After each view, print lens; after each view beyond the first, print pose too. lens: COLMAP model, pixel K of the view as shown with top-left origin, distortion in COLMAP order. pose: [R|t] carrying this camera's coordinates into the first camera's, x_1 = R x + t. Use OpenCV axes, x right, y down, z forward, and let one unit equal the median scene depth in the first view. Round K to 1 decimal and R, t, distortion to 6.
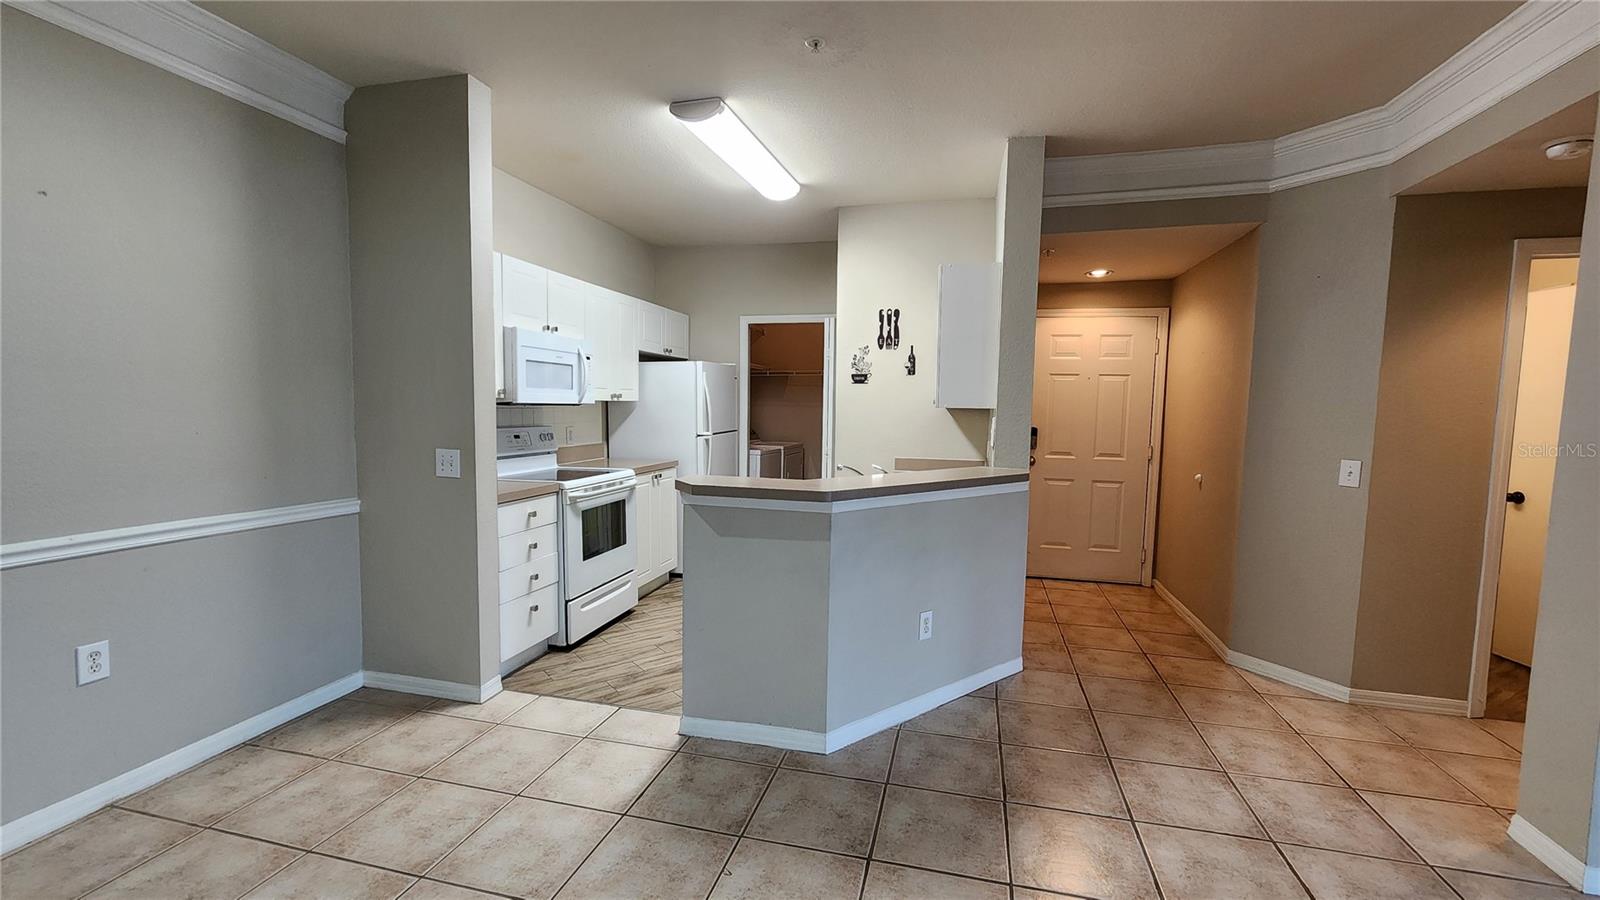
lens RADIAL K [[662.9, 0, 810.6], [0, 662.9, 458.7], [0, 0, 1]] dist [0.006206, -0.000206]
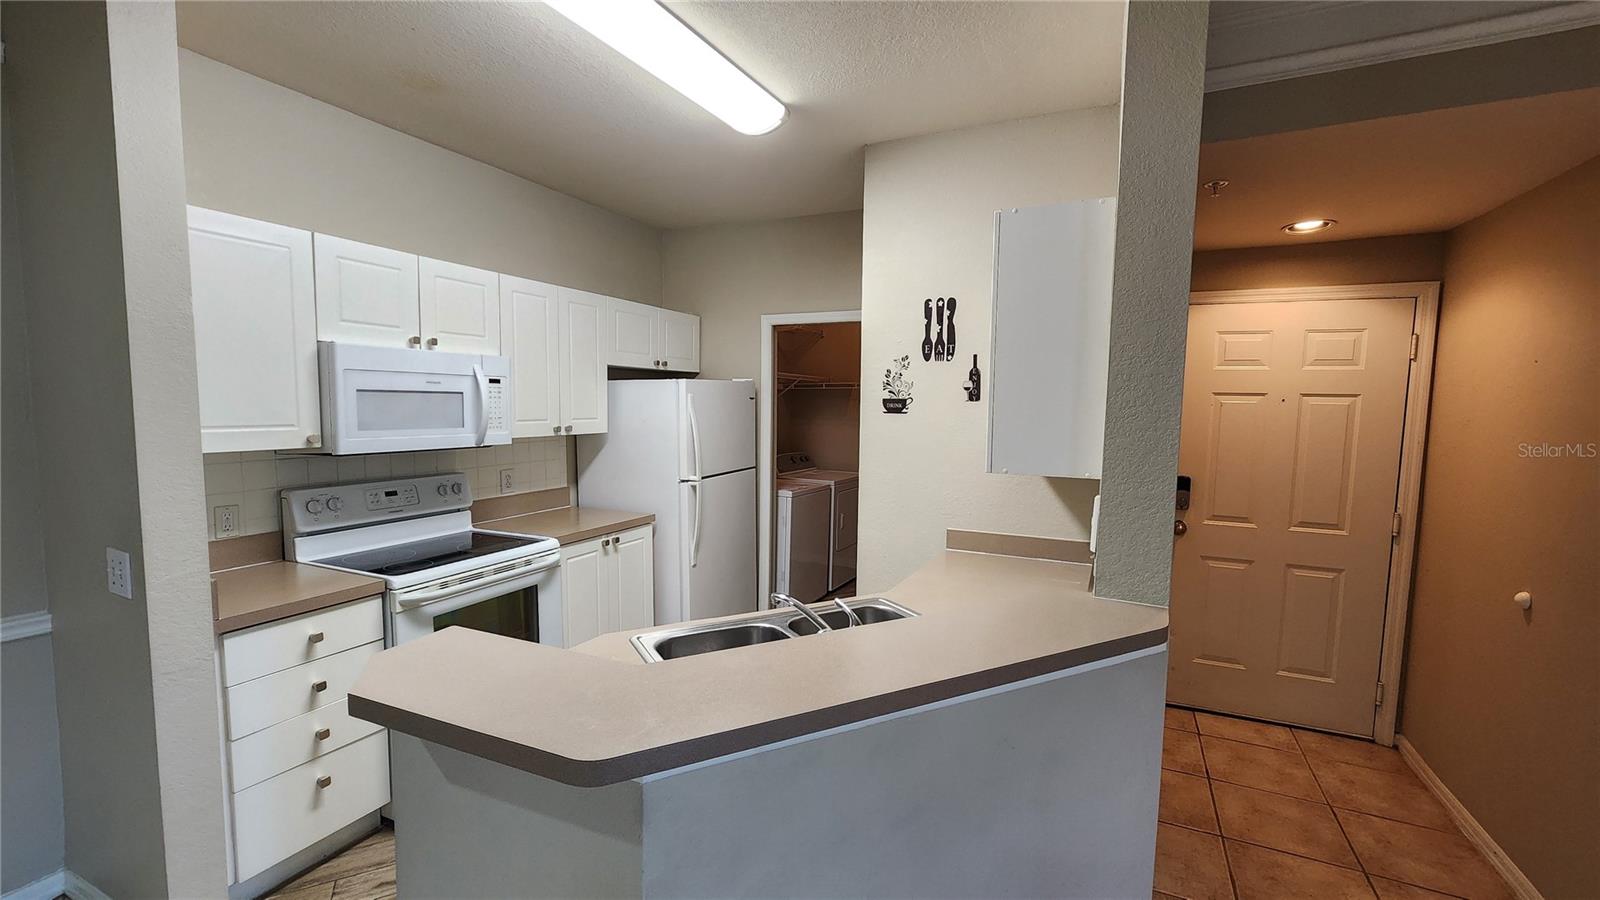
lens RADIAL K [[662.9, 0, 809.8], [0, 662.9, 459.1], [0, 0, 1]] dist [0.006206, -0.000206]
pose [[0.981083, 0.014590, -0.193039, 0.118899], [-0.014163, 0.999893, 0.003594, -0.069127], [0.193071, -0.000792, 0.981184, 0.339142]]
